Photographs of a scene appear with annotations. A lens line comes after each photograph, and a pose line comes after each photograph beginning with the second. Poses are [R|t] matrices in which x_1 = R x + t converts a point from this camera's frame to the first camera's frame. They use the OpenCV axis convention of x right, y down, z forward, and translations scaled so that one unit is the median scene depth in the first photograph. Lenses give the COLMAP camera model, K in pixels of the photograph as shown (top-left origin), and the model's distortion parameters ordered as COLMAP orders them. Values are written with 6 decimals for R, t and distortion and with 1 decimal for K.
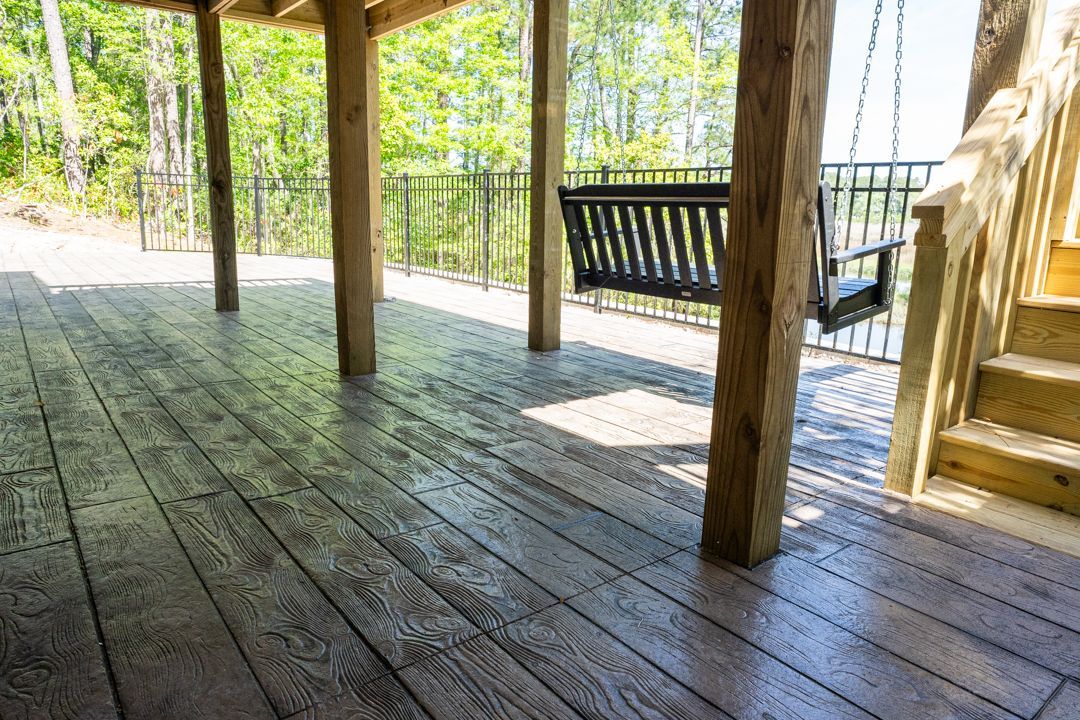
lens RADIAL K [[695.0, 0, 540.0], [0, 695.0, 360.0], [0, 0, 1]] dist [-0.052453, 0.036677]
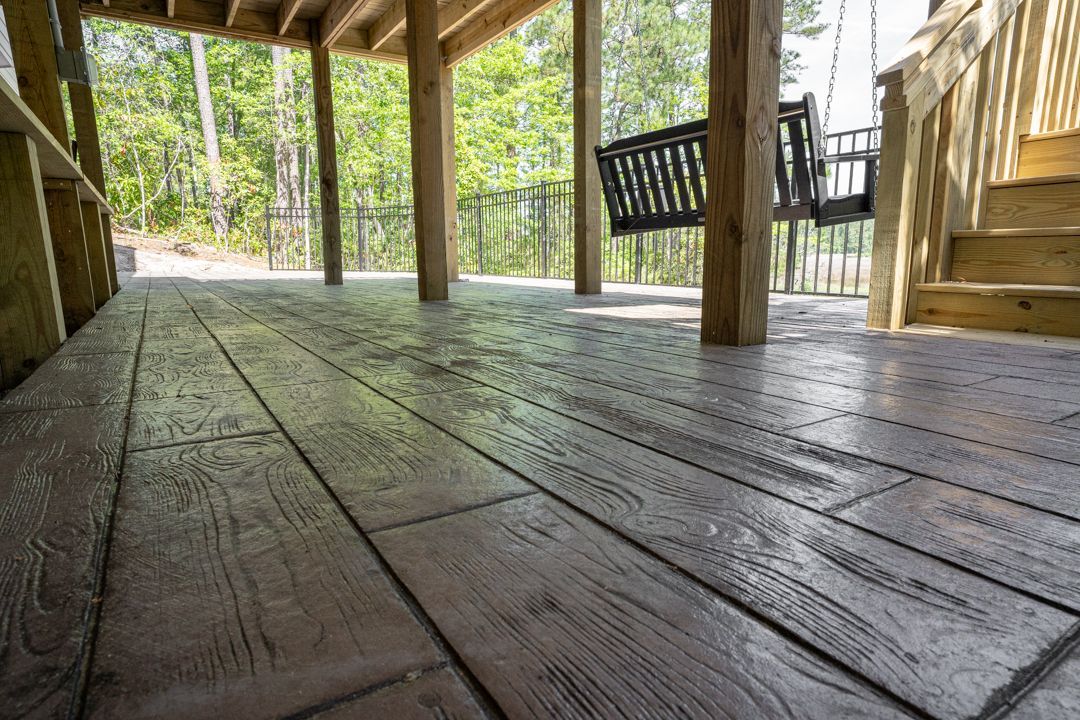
lens RADIAL K [[599.4, 0, 540.0], [0, 599.4, 360.0], [0, 0, 1]] dist [-0.048991, 0.033986]
pose [[0.995024, -0.015869, -0.098360, 0.022198], [0.011274, 0.998827, -0.047090, 0.139224], [0.098992, 0.045747, 0.994036, -0.027843]]
